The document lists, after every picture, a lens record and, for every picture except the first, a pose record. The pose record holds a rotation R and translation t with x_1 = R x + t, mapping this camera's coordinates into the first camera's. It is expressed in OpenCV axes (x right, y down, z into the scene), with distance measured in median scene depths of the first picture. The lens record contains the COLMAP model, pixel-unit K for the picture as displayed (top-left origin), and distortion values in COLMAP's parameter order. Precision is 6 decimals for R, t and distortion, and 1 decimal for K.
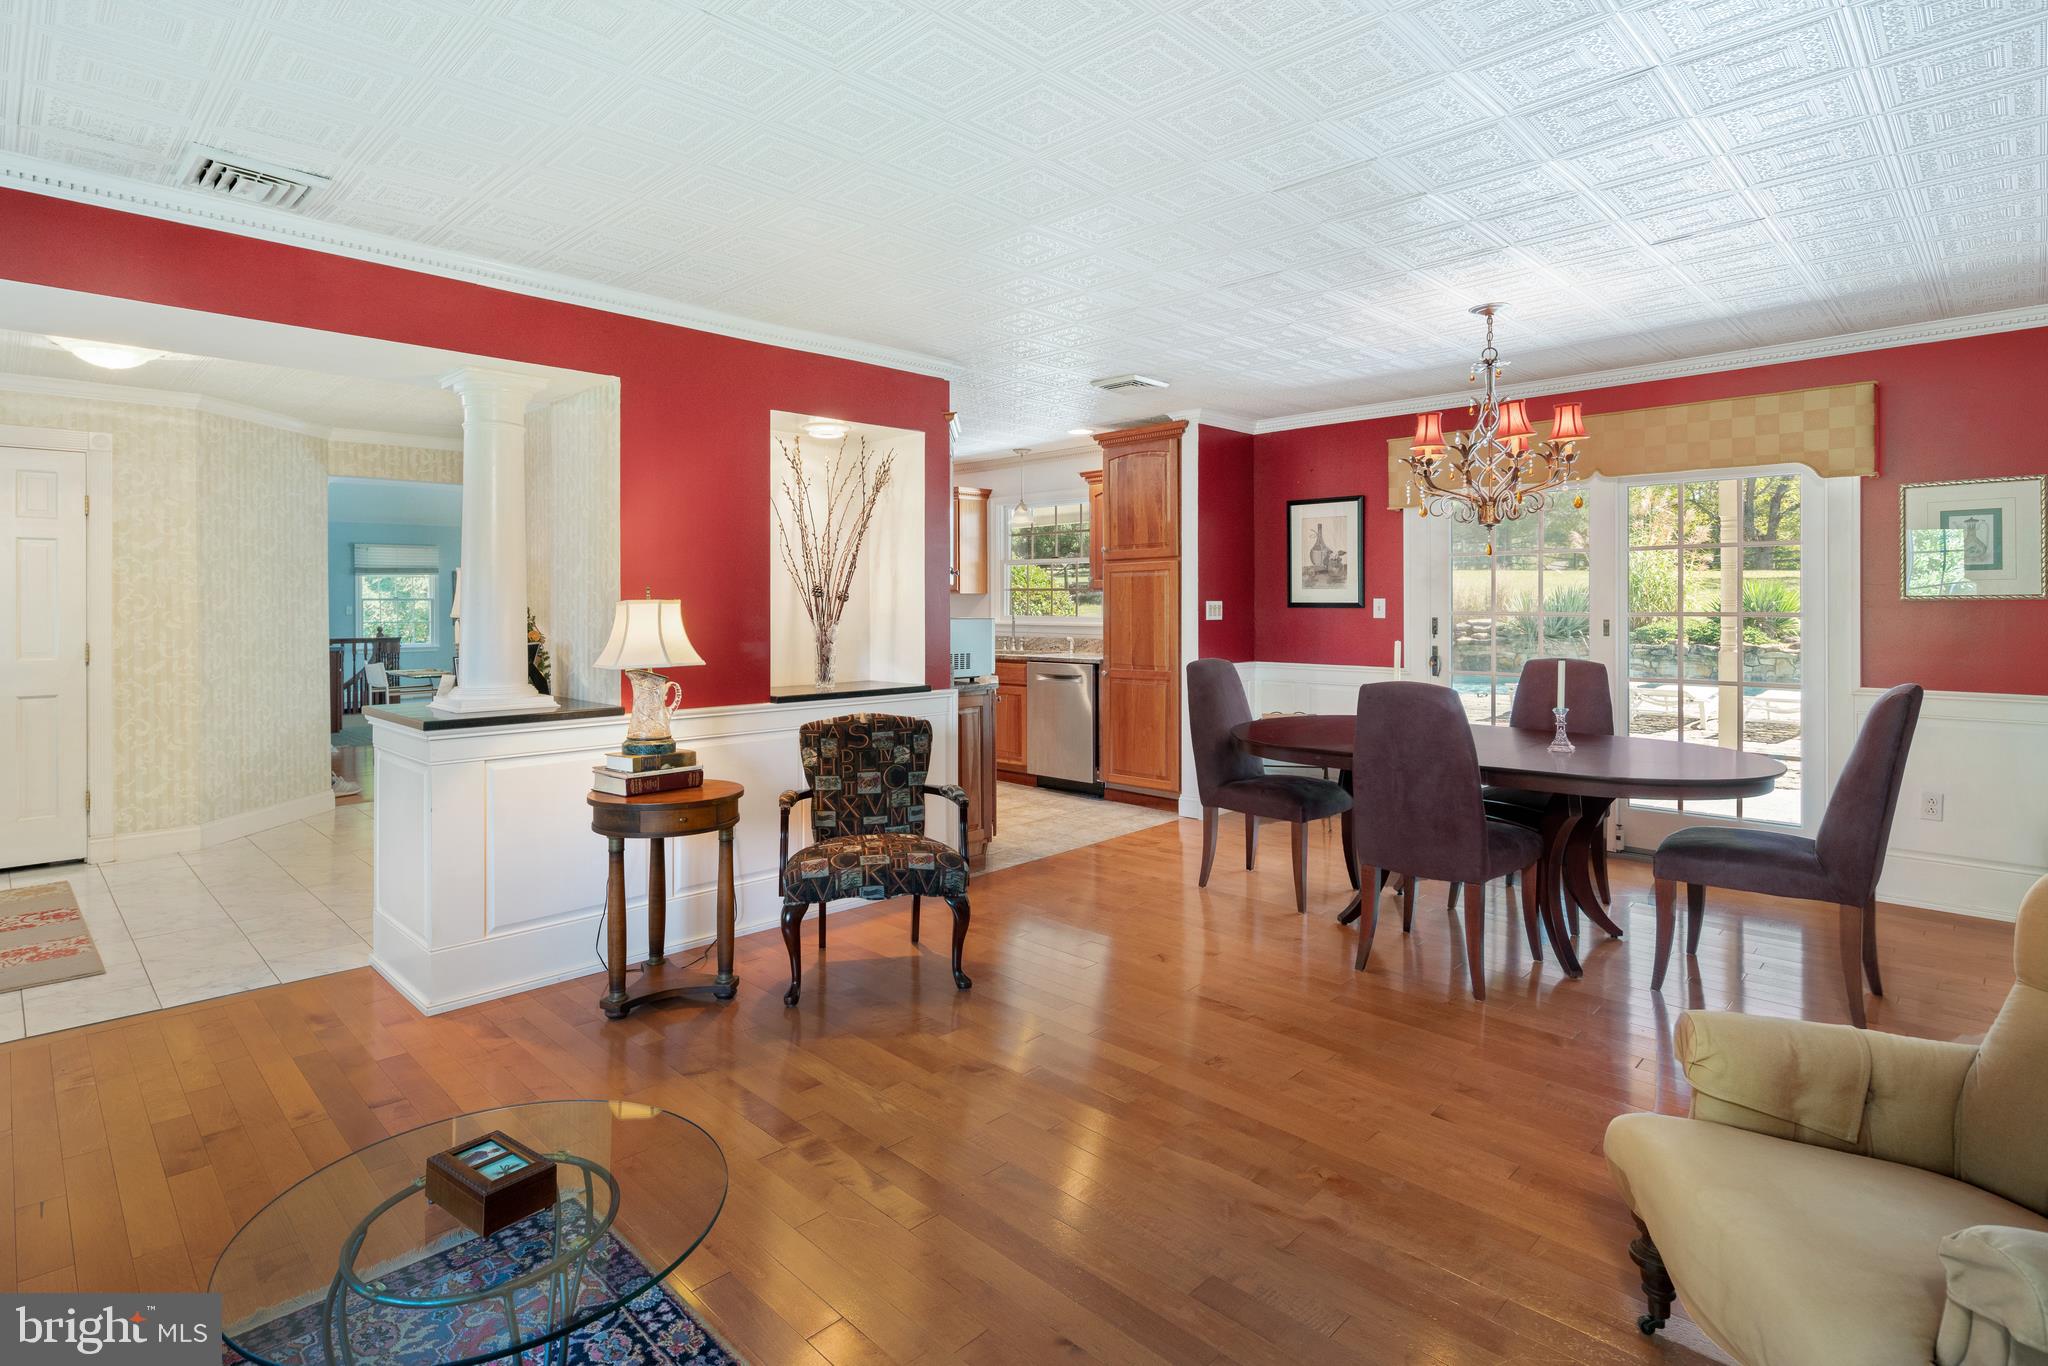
lens RADIAL K [[1022.0, 0, 999.8], [0, 1022.0, 599.4], [0, 0, 1]] dist [0.000043, 0.000118]
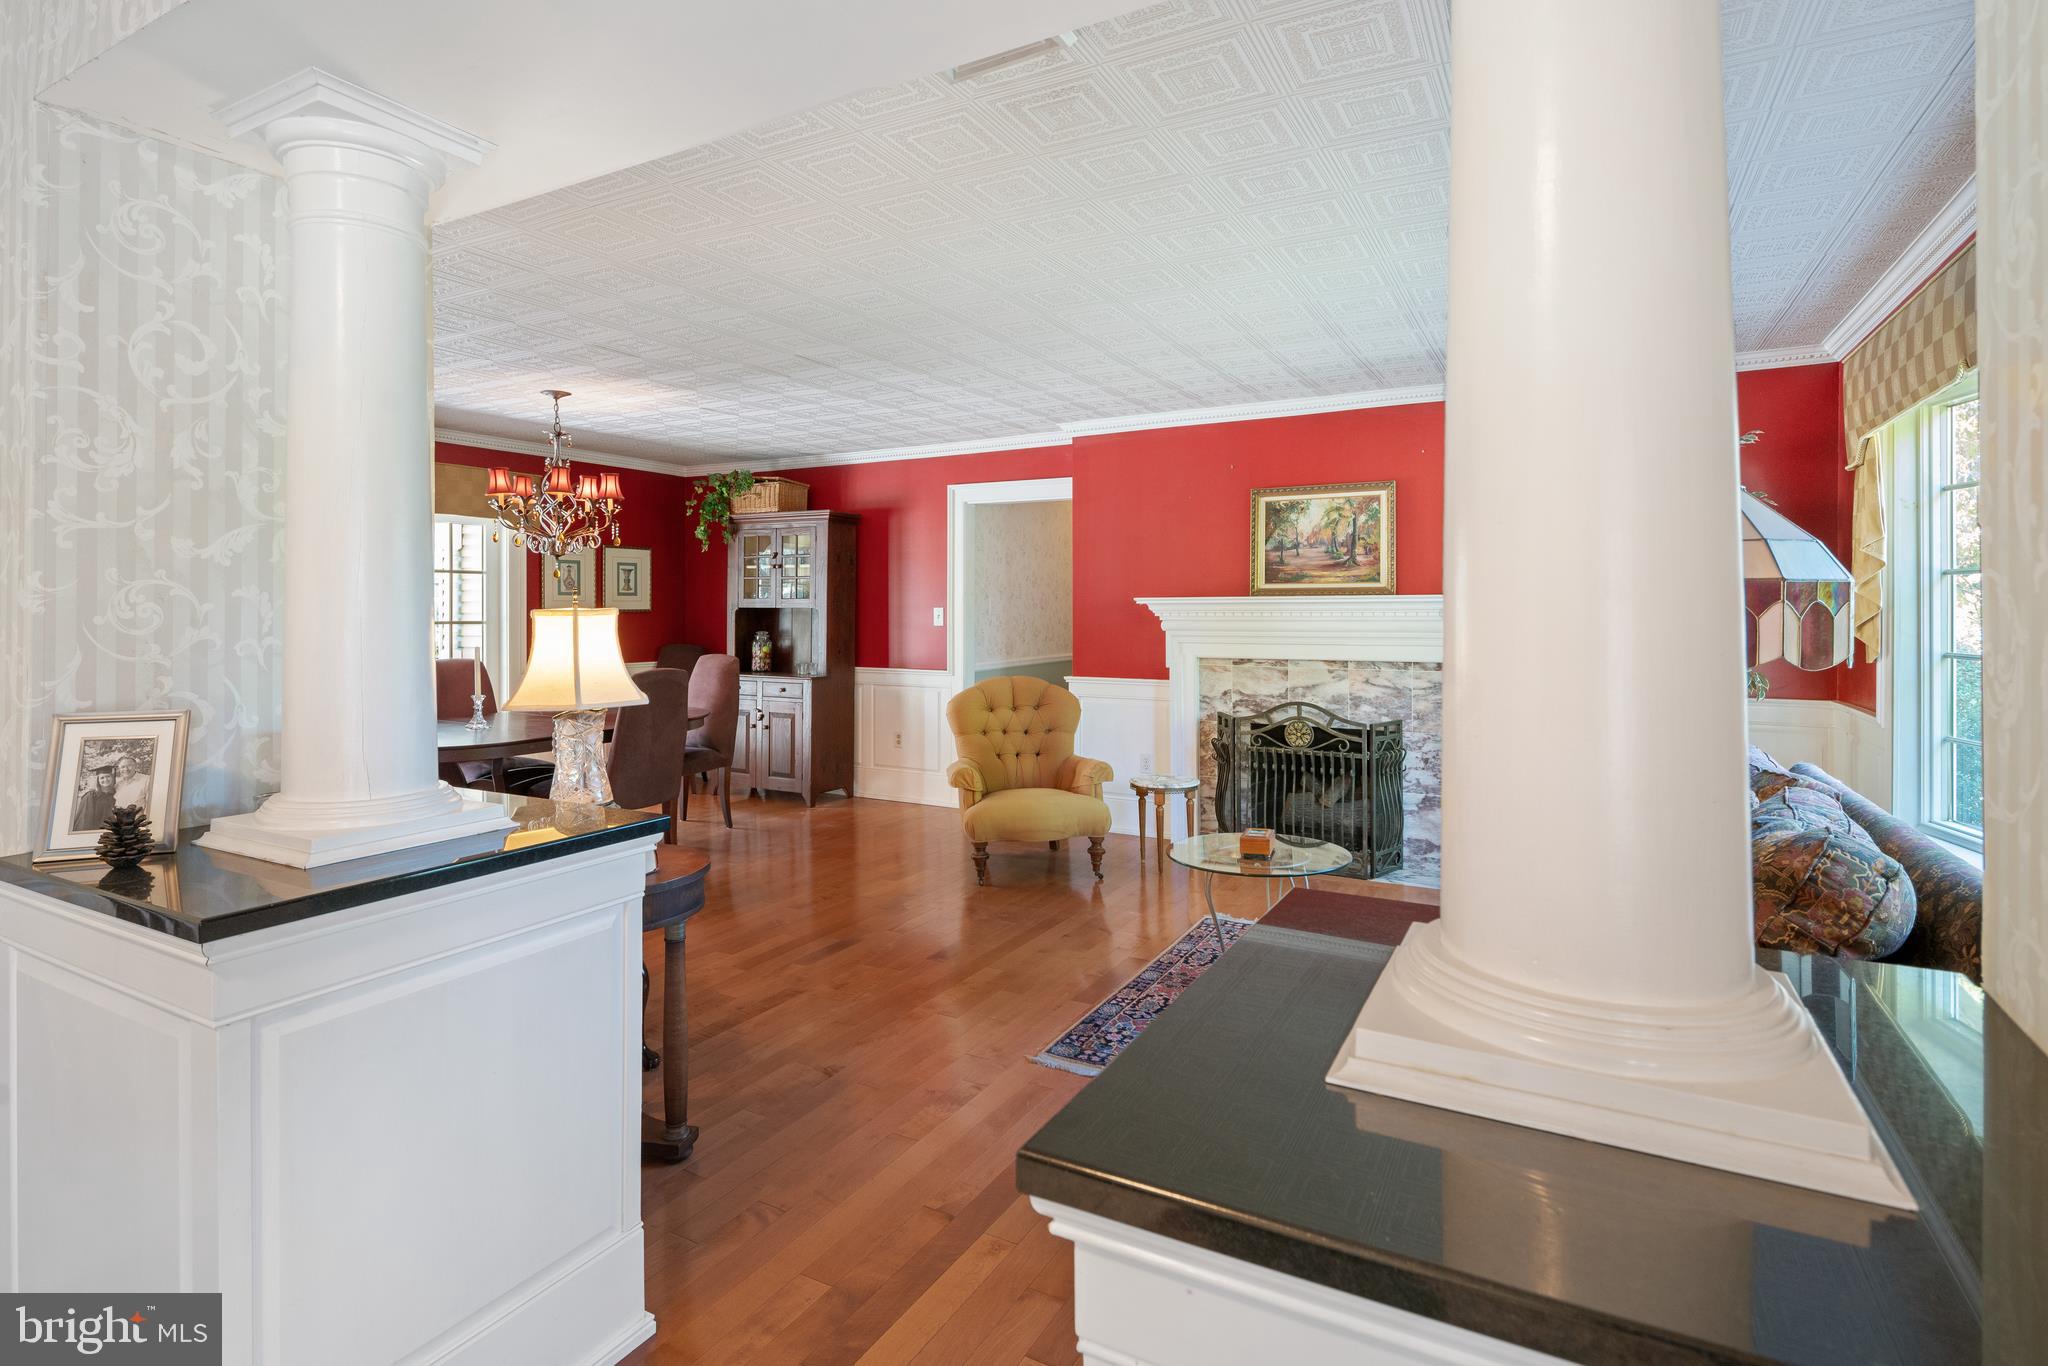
lens RADIAL K [[1022.0, 0, 999.8], [0, 1022.0, 599.4], [0, 0, 1]] dist [0.000043, 0.000118]
pose [[-0.261952, 0.008217, 0.965046, -0.991274], [-0.001015, 0.999961, -0.008790, -0.003505], [-0.965080, -0.003282, -0.261934, 0.815389]]
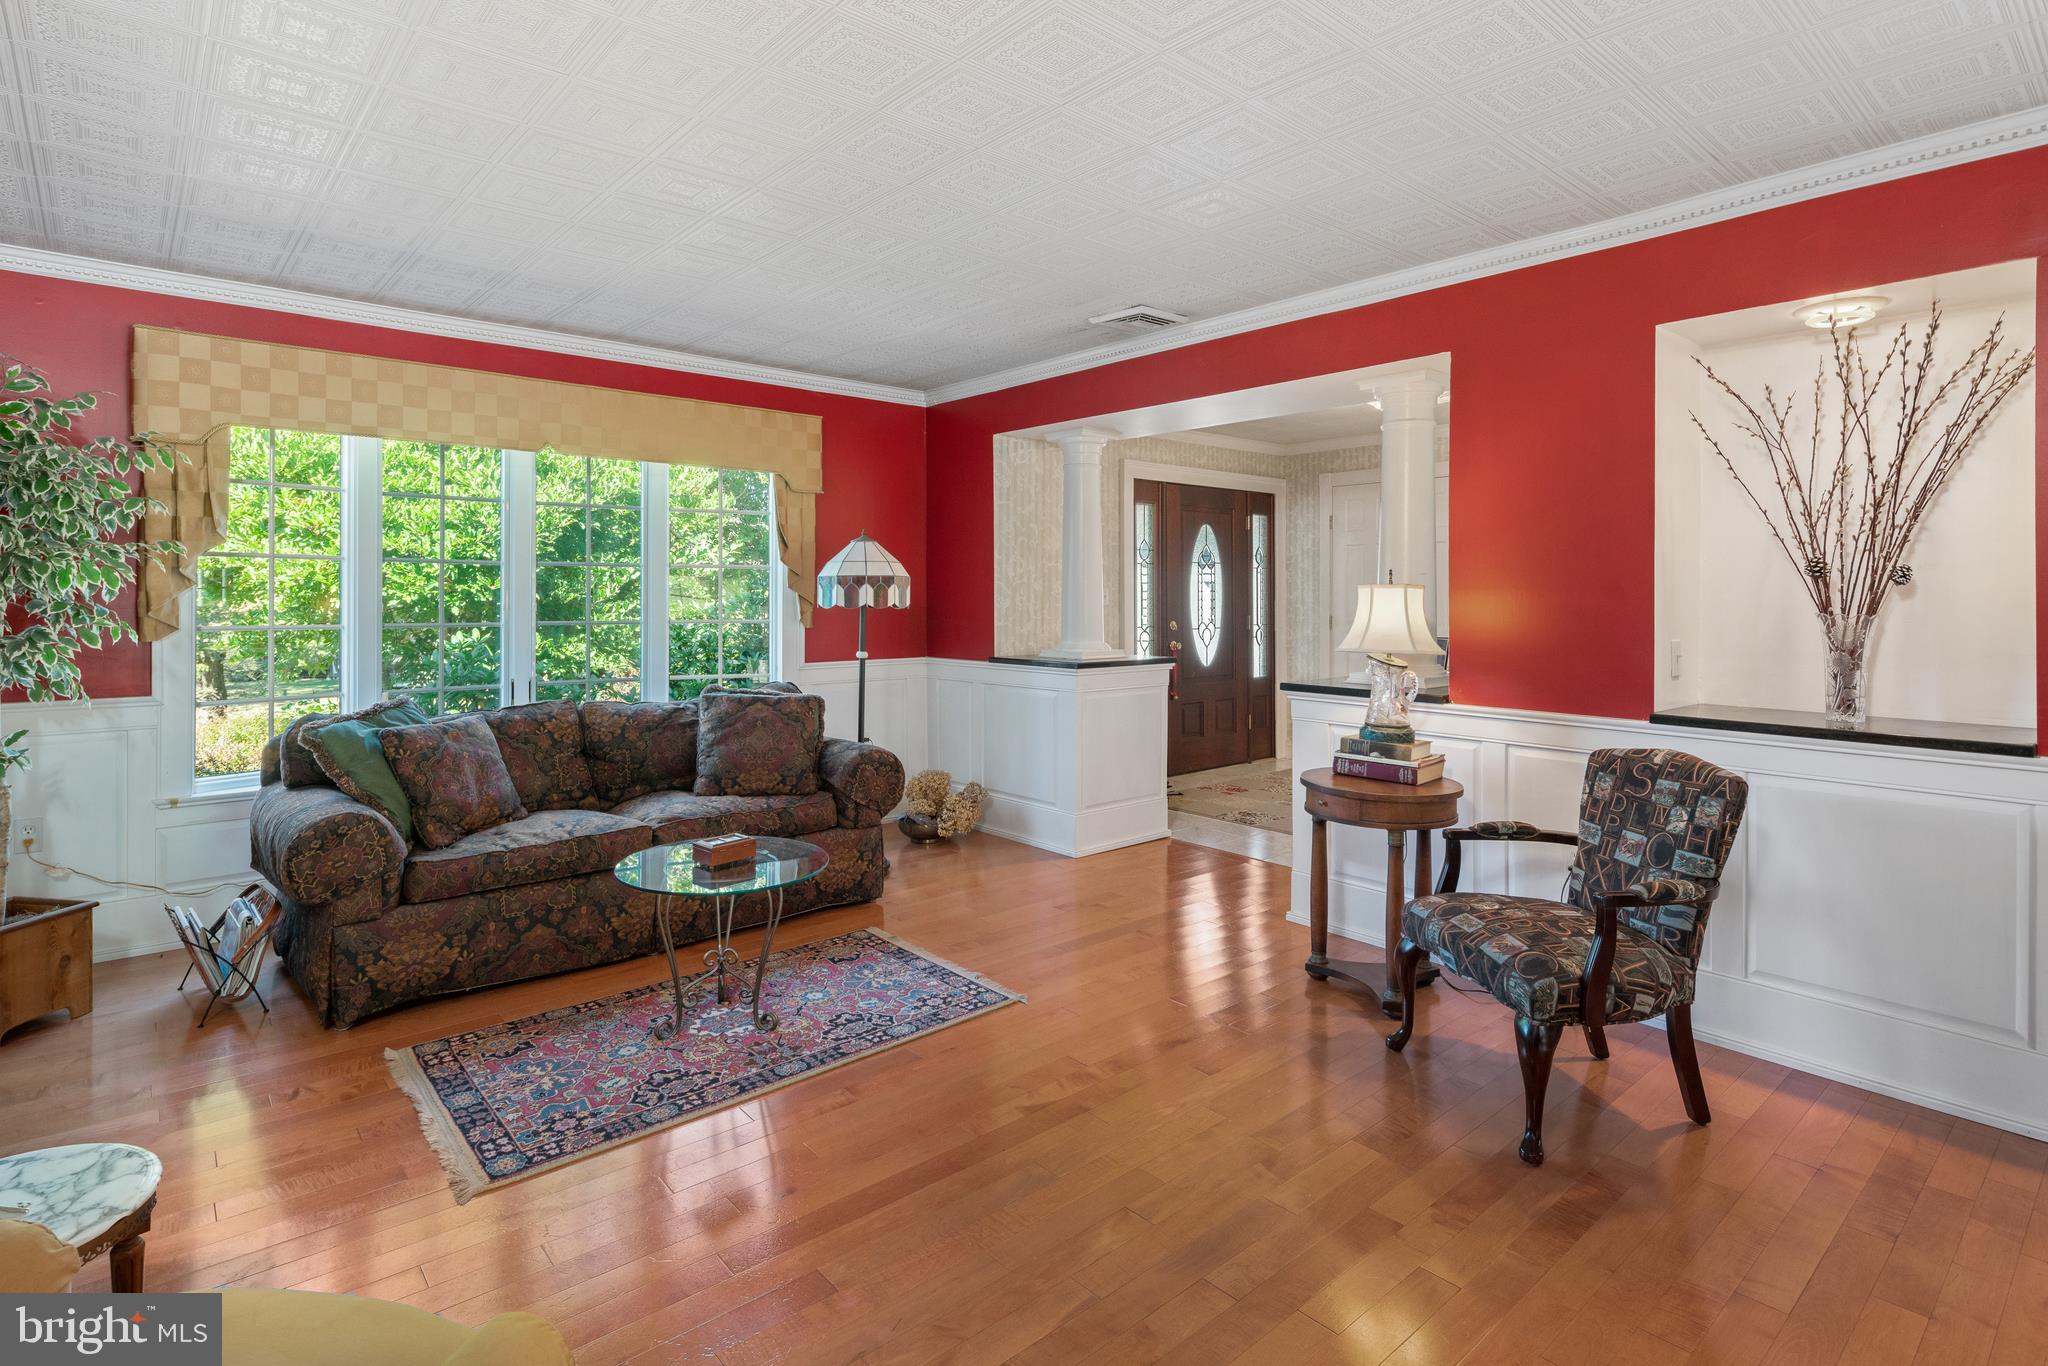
lens RADIAL K [[1022.0, 0, 999.8], [0, 1022.0, 599.4], [0, 0, 1]] dist [0.000043, 0.000118]
pose [[-0.069131, 0.009221, -0.997565, 0.586357], [0.000116, 0.999957, 0.009236, 0.005689], [0.997608, 0.000523, -0.069129, 0.623222]]
